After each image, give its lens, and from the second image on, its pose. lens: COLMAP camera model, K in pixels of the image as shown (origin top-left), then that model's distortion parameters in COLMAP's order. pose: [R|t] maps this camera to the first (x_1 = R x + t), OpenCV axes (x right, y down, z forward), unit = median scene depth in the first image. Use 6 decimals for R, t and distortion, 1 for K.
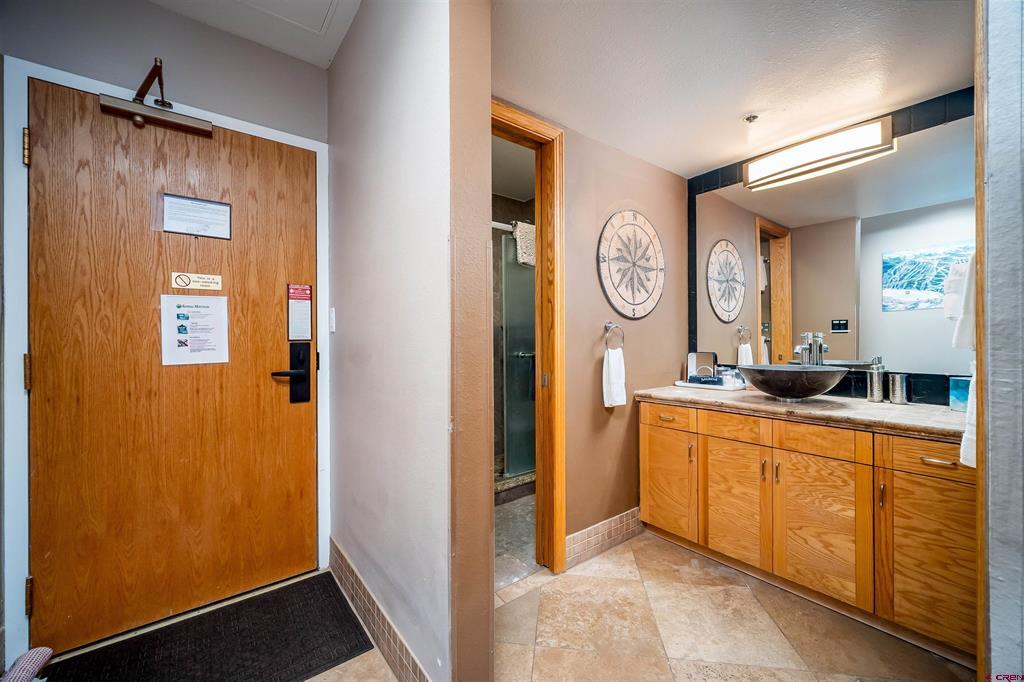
lens RADIAL K [[408.4, 0, 500.5], [0, 408.4, 341.8], [0, 0, 1]] dist [-0.001900, 0.000883]
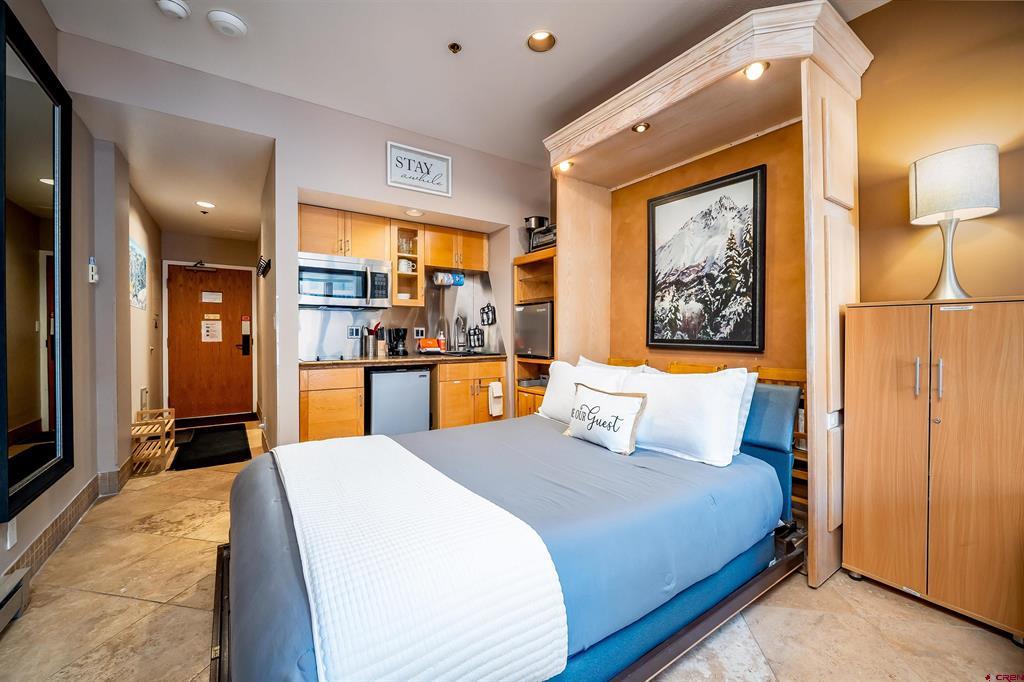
lens RADIAL K [[402.8, 0, 498.2], [0, 402.8, 335.4], [0, 0, 1]] dist [-0.002788, 0.002677]
pose [[0.998355, -0.000461, -0.057332, 1.714870], [0.000425, 1.000000, -0.000641, 0.004665], [0.057332, 0.000616, 0.998355, -2.070415]]
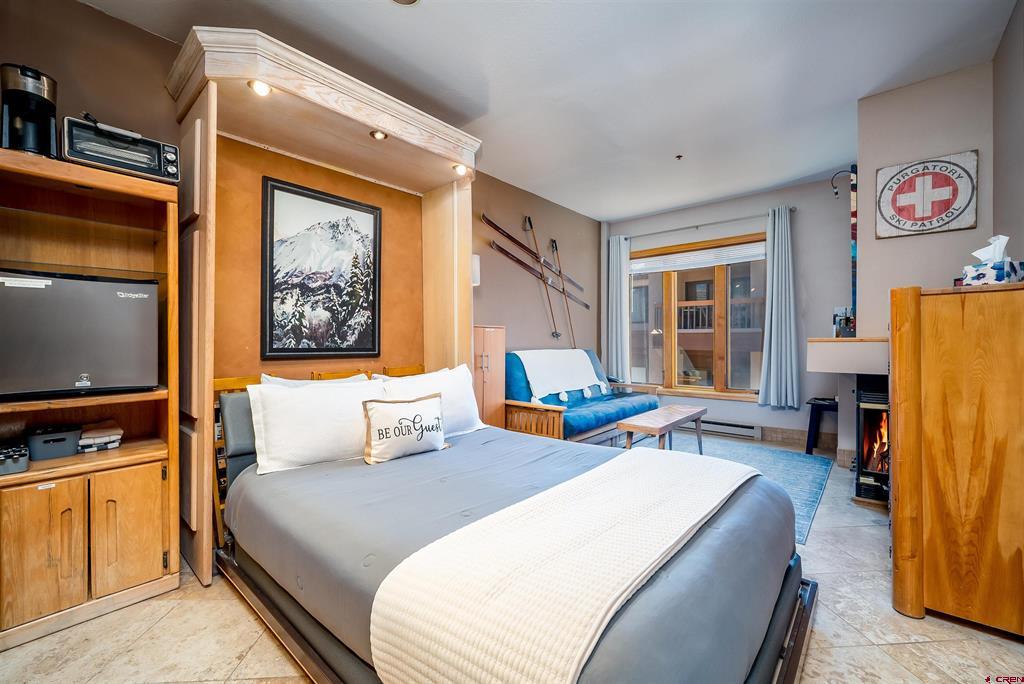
lens RADIAL K [[417.7, 0, 529.9], [0, 417.7, 341.0], [0, 0, 1]] dist [-0.000258, -0.000719]
pose [[-0.230834, -0.001363, 0.972992, 0.561566], [0.007290, 0.999969, 0.003131, -0.004796], [-0.972966, 0.007816, -0.230817, -0.781568]]
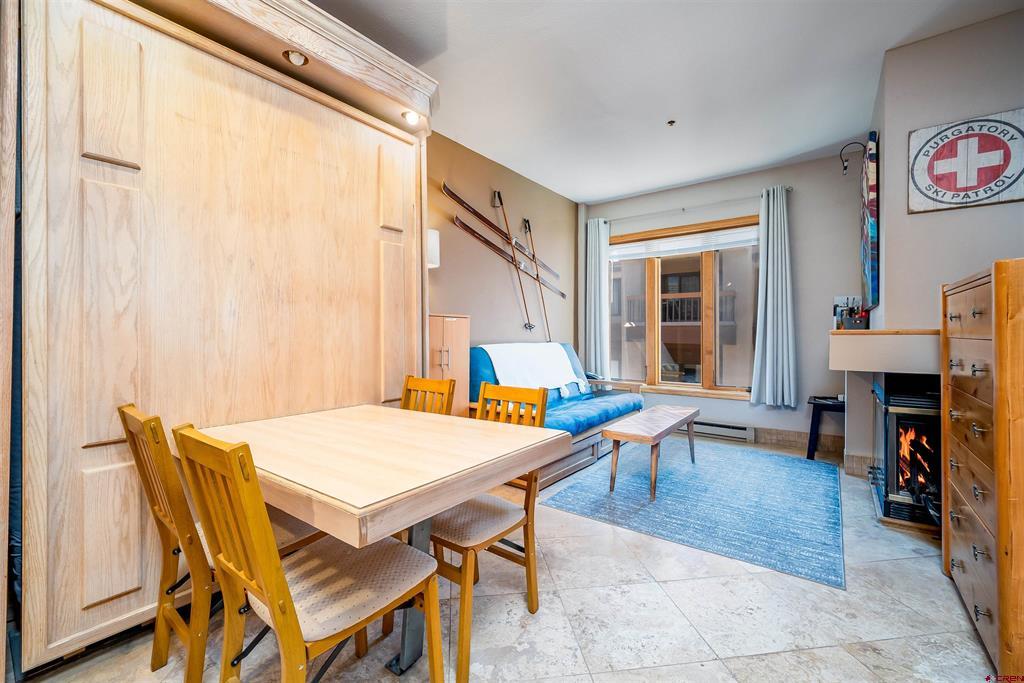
lens RADIAL K [[417.7, 0, 531.9], [0, 417.7, 331.1], [0, 0, 1]] dist [-0.000258, -0.000719]
pose [[-0.301500, 0.004329, 0.953456, 0.883908], [0.005296, 0.999982, -0.002866, -0.001291], [-0.953452, 0.004185, -0.301517, -0.866930]]
